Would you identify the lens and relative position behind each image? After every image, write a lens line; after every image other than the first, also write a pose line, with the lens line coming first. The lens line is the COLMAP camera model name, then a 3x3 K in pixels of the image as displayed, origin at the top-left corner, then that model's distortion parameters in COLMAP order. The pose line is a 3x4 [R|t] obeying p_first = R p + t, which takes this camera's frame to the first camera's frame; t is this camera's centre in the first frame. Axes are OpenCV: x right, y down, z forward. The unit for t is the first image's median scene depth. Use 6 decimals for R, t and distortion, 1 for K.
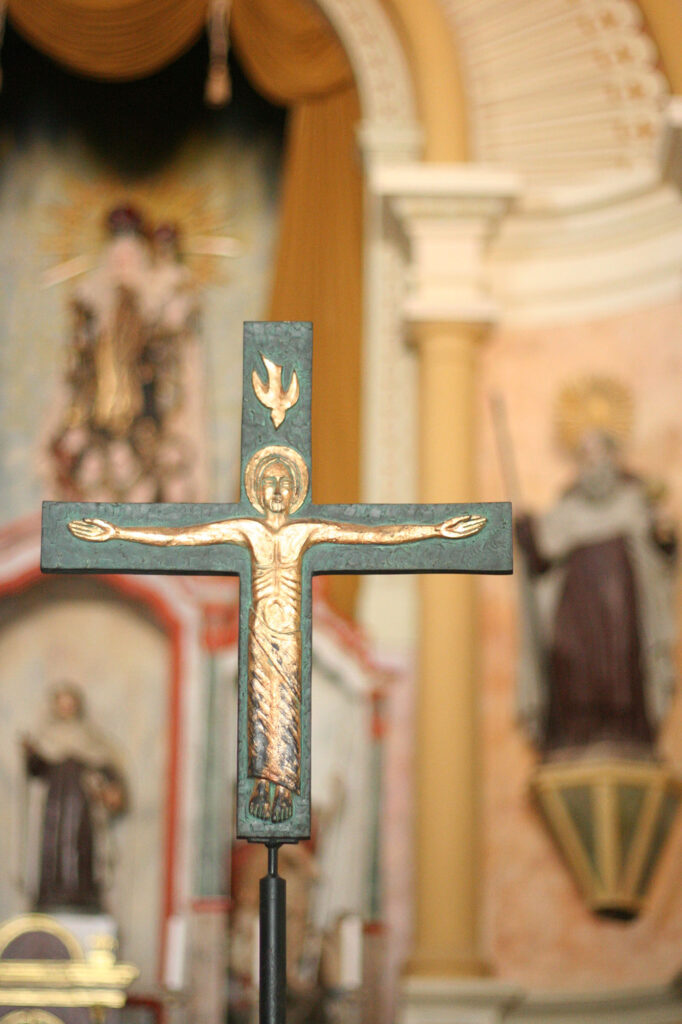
lens RADIAL K [[2523.7, 0, 342.6], [0, 2523.7, 511.5], [0, 0, 1]] dist [-0.035216, 0.000000]
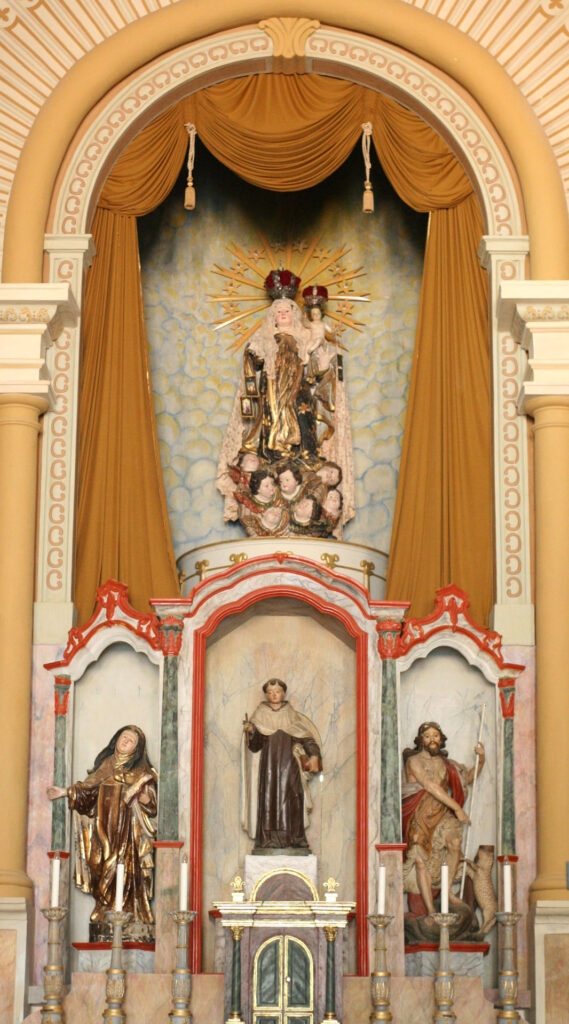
lens RADIAL K [[2486.4, 0, 285.0], [0, 2486.4, 515.3], [0, 0, 1]] dist [-0.046441, 0.000000]
pose [[0.999678, -0.010710, -0.023002, -0.072425], [0.012291, 0.997489, 0.069742, -0.108676], [0.022197, -0.070002, 0.997300, -0.305703]]
